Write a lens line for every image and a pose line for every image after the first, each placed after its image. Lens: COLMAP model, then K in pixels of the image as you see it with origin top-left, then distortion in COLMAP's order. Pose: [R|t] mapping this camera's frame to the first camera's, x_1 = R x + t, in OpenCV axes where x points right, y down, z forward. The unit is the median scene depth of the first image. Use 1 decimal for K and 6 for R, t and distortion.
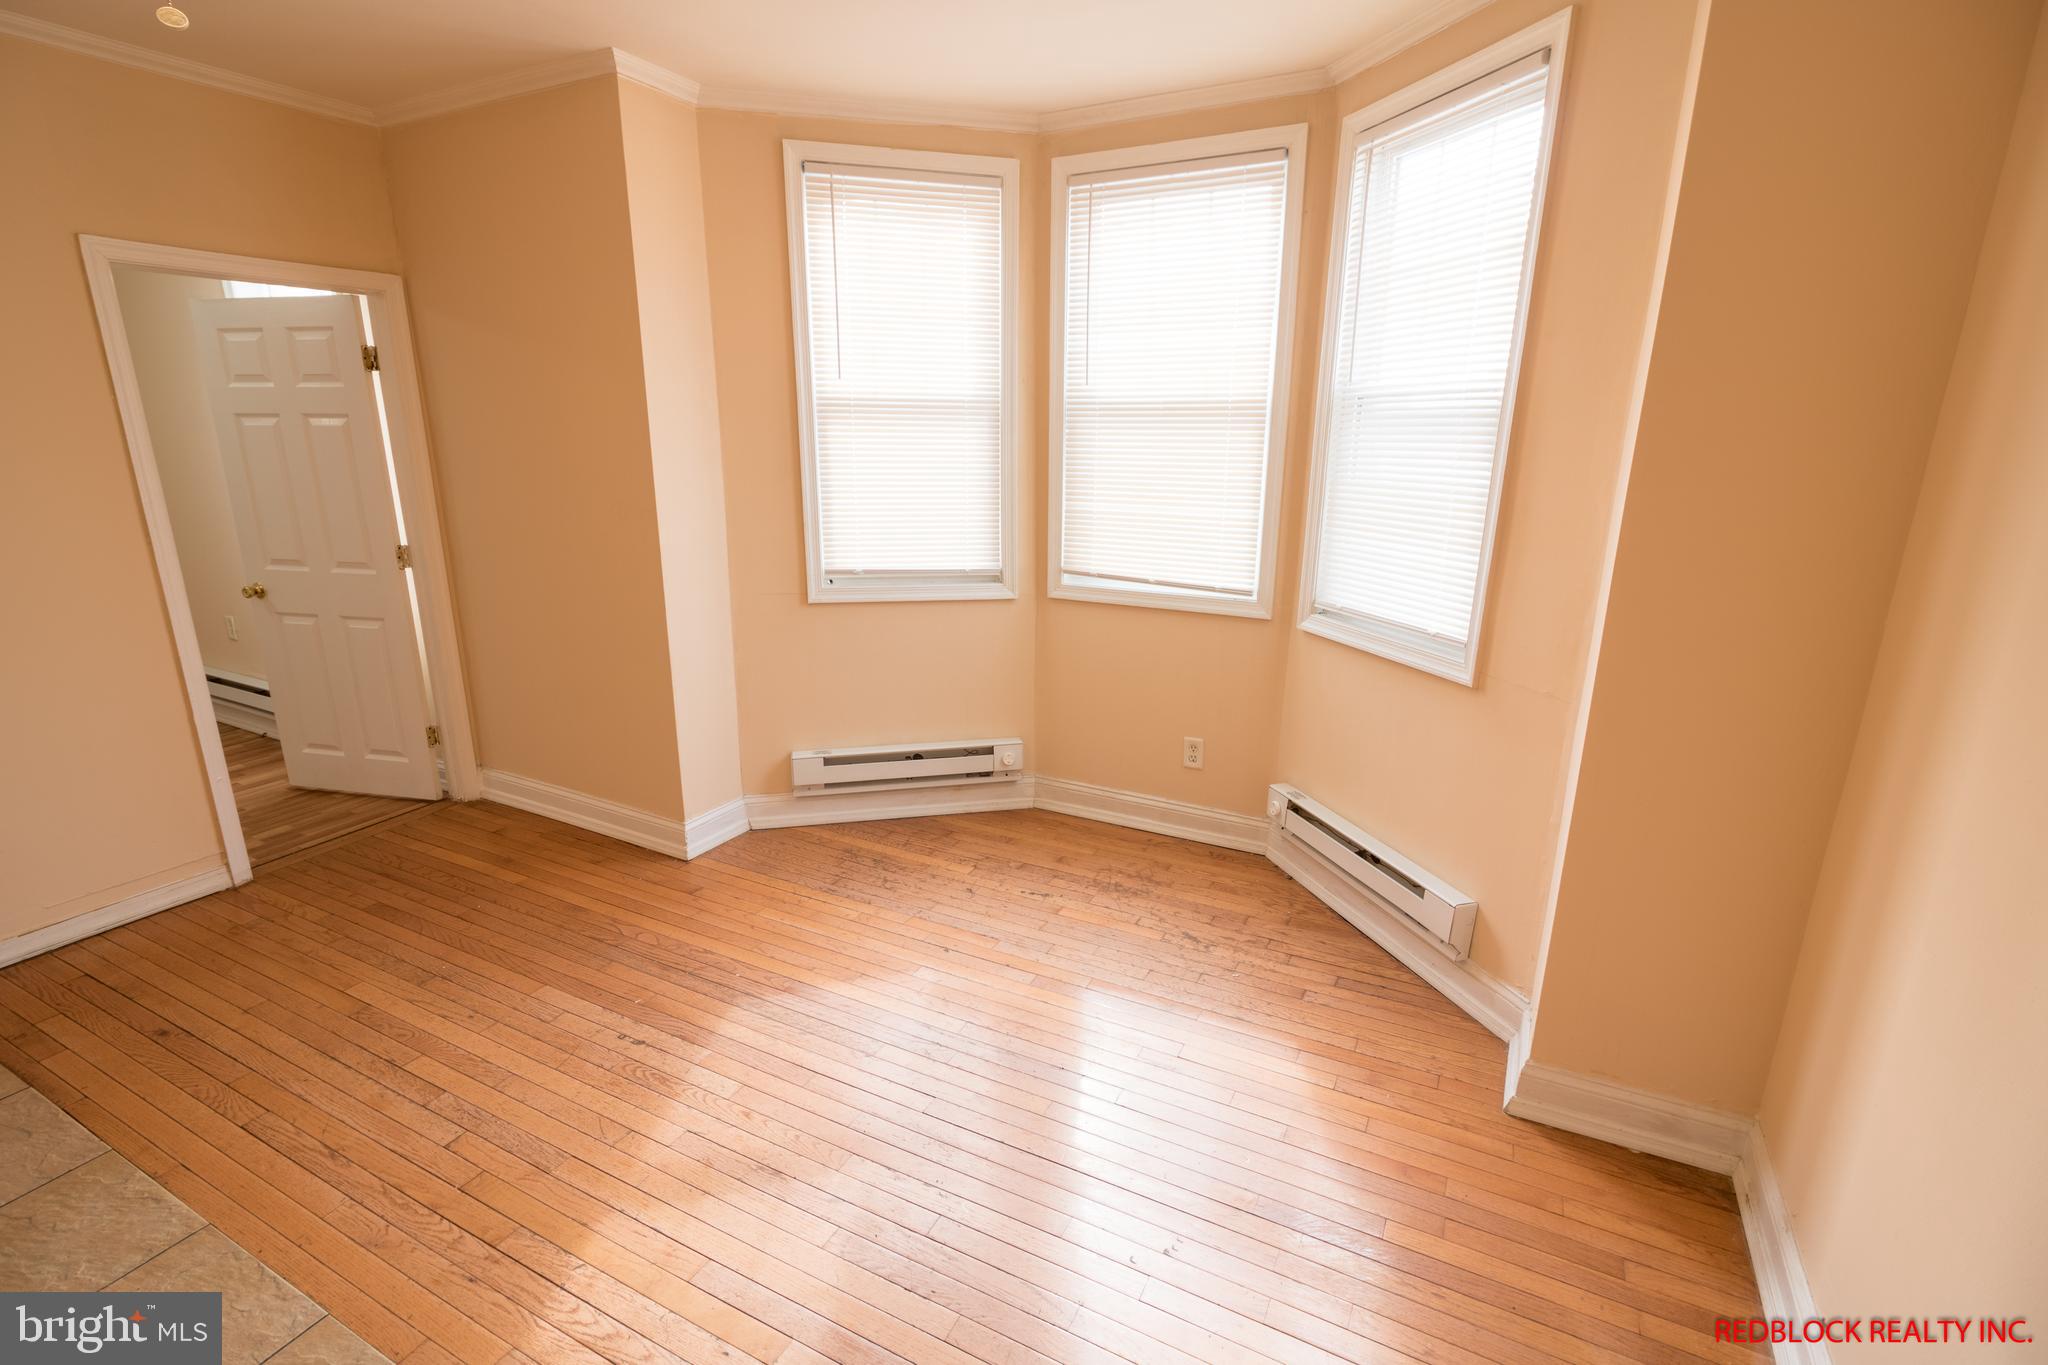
lens RADIAL K [[946.7, 0, 1031.1], [0, 946.7, 681.4], [0, 0, 1]] dist [-0.000477, 0.001365]
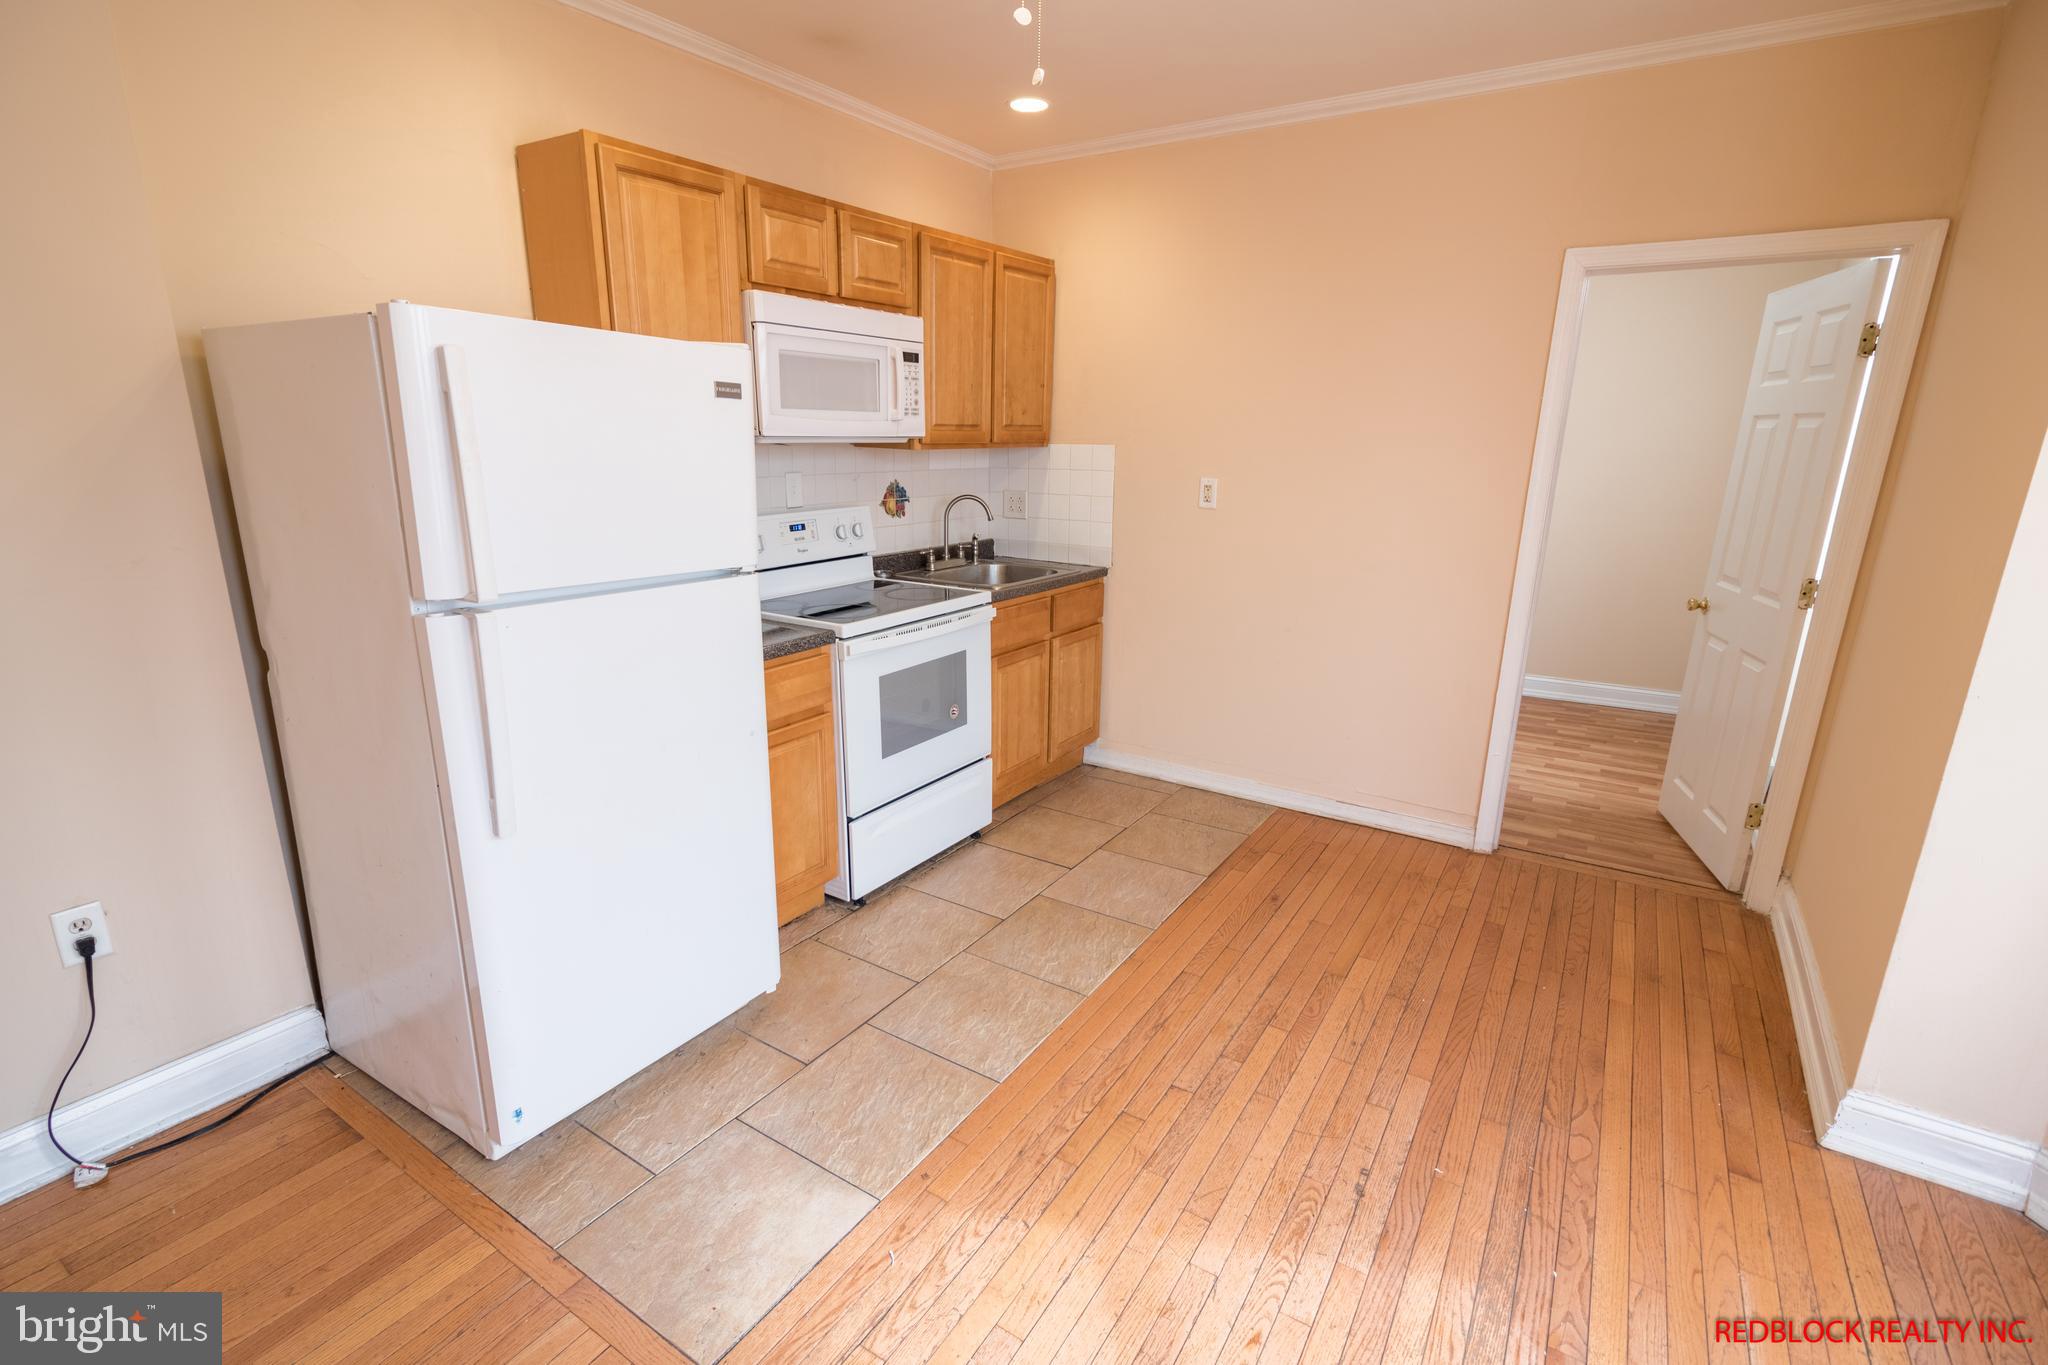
lens RADIAL K [[946.7, 0, 1018.0], [0, 946.7, 683.8], [0, 0, 1]] dist [-0.000477, 0.001365]
pose [[-0.099096, 0.251454, -0.962783, 0.238996], [-0.275254, 0.922865, 0.269359, -0.127241], [0.956251, 0.291702, -0.022239, 0.563465]]
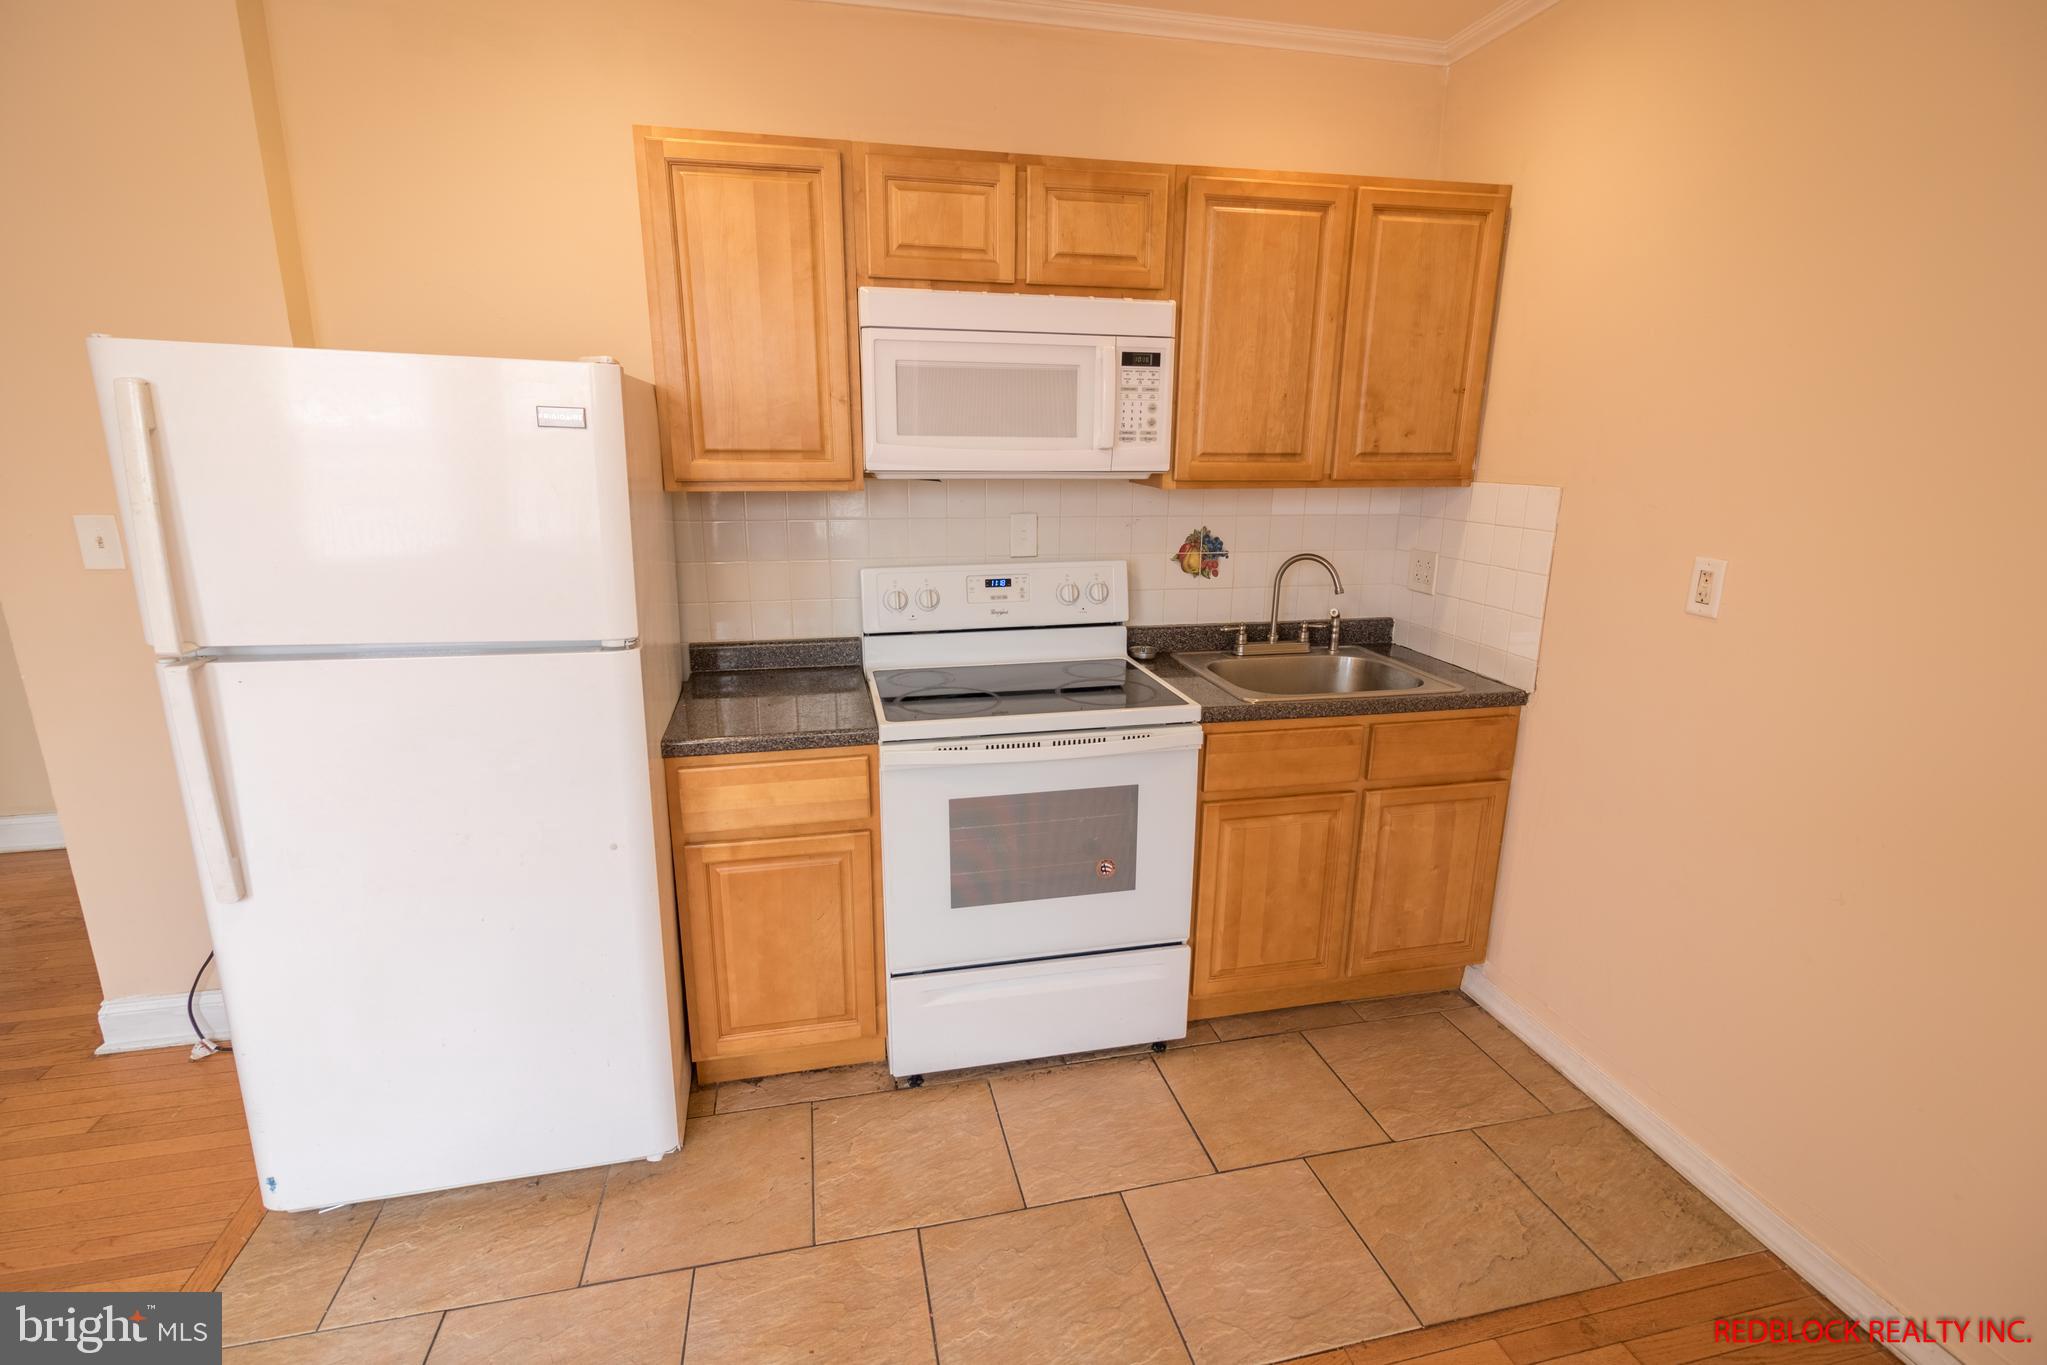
lens RADIAL K [[946.2, 0, 1026.6], [0, 946.2, 678.9], [0, 0, 1]] dist [-0.000477, 0.001365]
pose [[-0.760203, 0.147587, -0.632701, -0.348666], [-0.183238, 0.885614, 0.426746, -0.236122], [0.623310, 0.440348, -0.646202, 0.888728]]
